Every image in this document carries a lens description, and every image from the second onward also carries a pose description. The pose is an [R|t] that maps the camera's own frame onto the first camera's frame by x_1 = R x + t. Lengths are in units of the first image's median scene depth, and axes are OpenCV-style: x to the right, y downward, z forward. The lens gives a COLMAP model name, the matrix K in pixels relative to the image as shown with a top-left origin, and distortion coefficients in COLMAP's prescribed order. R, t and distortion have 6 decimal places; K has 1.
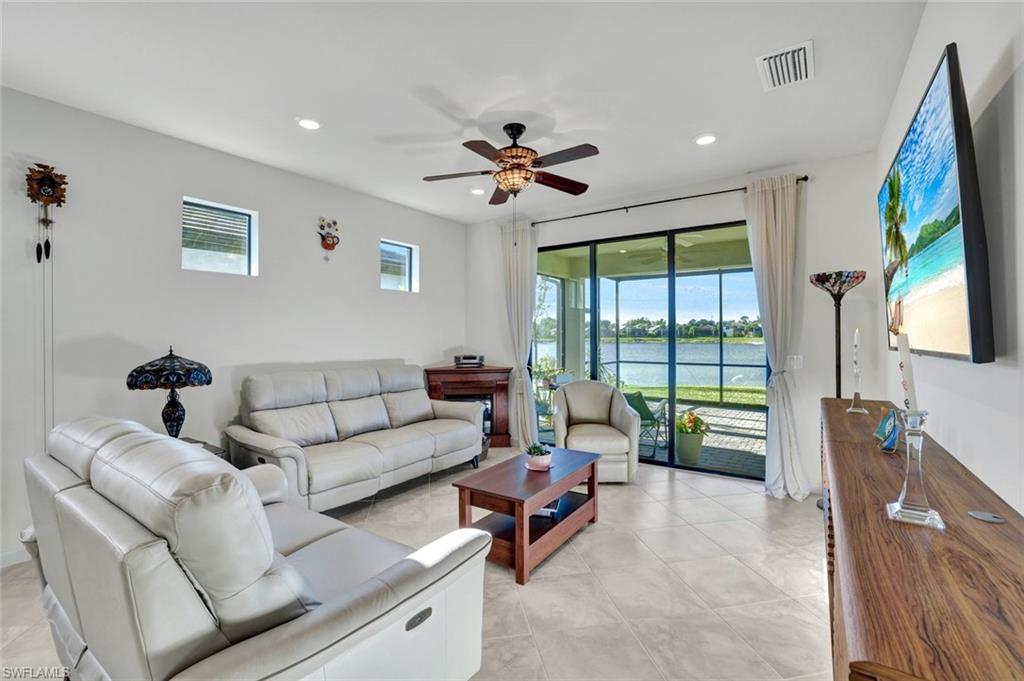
lens RADIAL K [[438.6, 0, 513.5], [0, 438.6, 340.9], [0, 0, 1]] dist [-0.035249, 0.009208]
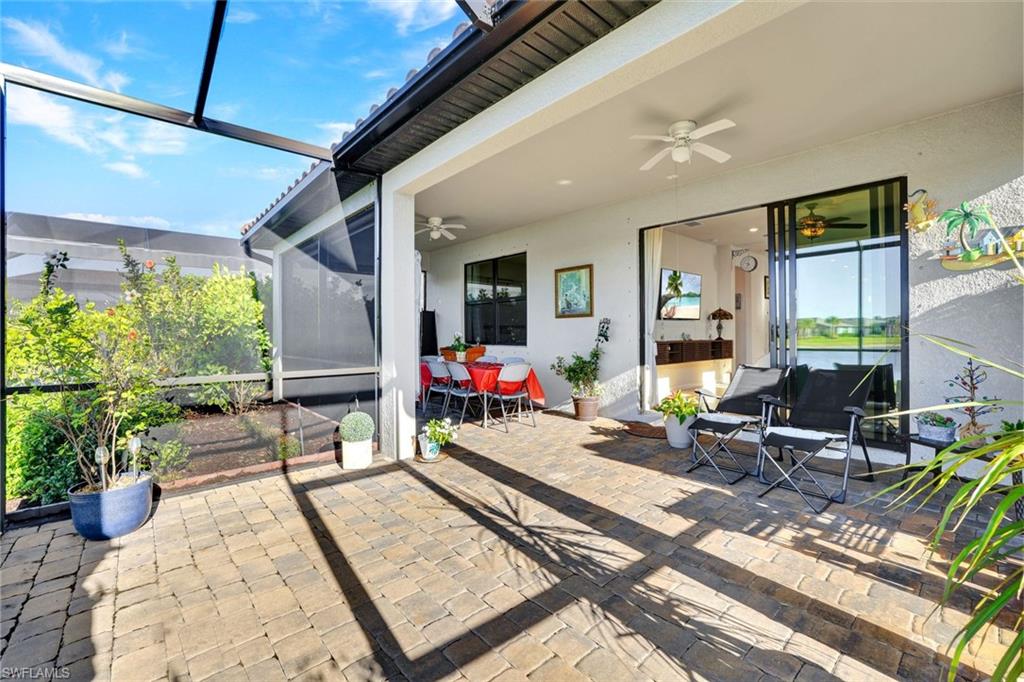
lens RADIAL K [[438.6, 0, 514.3], [0, 438.6, 333.3], [0, 0, 1]] dist [-0.035249, 0.009208]
pose [[-0.971046, 0.007211, 0.238783, 0.659348], [0.009560, 0.999917, 0.008682, 0.044170], [-0.238701, 0.010714, -0.971034, 2.389957]]
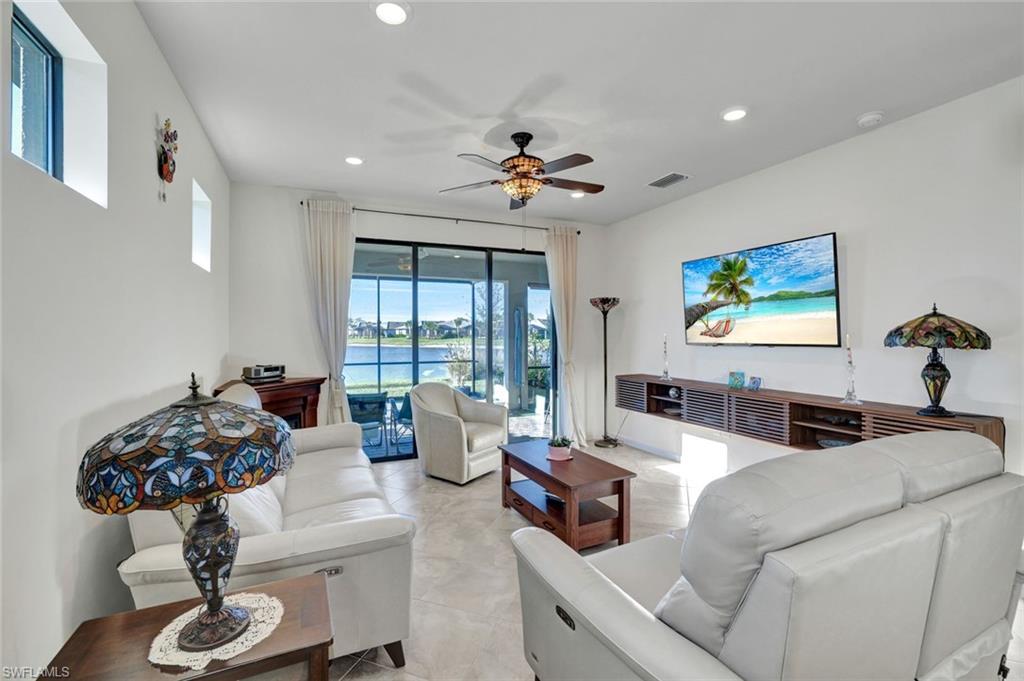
lens RADIAL K [[438.6, 0, 501.2], [0, 438.6, 335.0], [0, 0, 1]] dist [-0.035249, 0.009208]
pose [[0.526109, -0.002392, 0.850414, -0.739820], [0.014466, 0.999877, -0.006137, -0.012405], [-0.850294, 0.015531, 0.526078, 0.418473]]
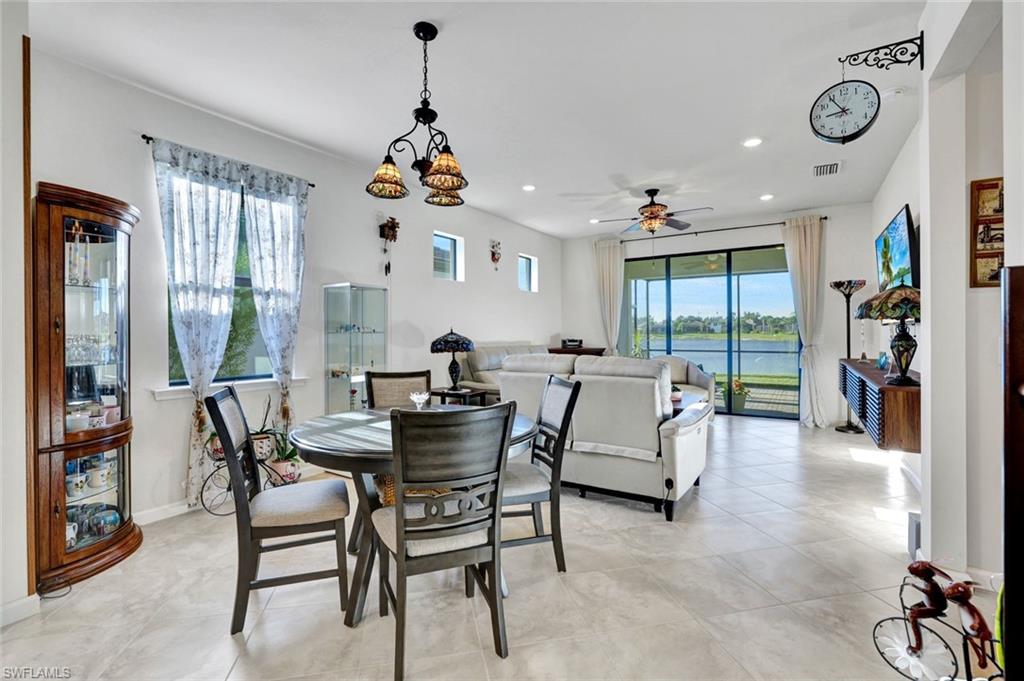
lens RADIAL K [[438.6, 0, 512.6], [0, 438.6, 335.5], [0, 0, 1]] dist [-0.035249, 0.009208]
pose [[0.999699, -0.004088, 0.024177, -0.453753], [0.004243, 0.999971, -0.006378, 0.042175], [-0.024150, 0.006479, 0.999687, -0.481298]]
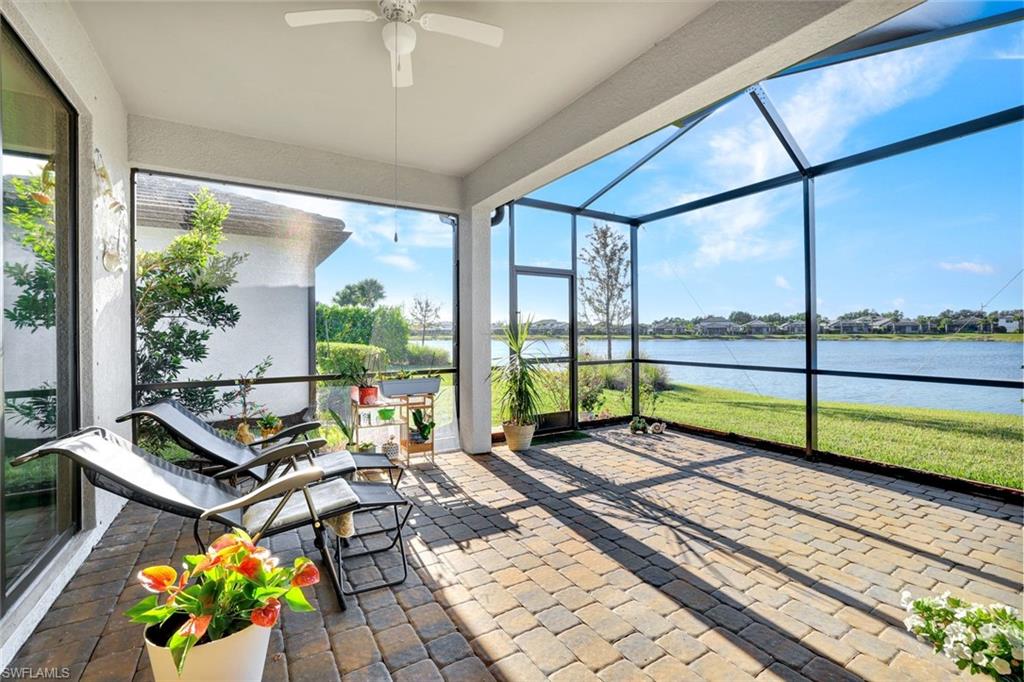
lens RADIAL K [[438.6, 0, 509.8], [0, 438.6, 337.1], [0, 0, 1]] dist [-0.035249, 0.009208]
pose [[0.915931, -0.001598, -0.401332, 0.850418], [0.000010, 0.999992, -0.003960, 0.046612], [0.401336, 0.003623, 0.915924, 1.054129]]
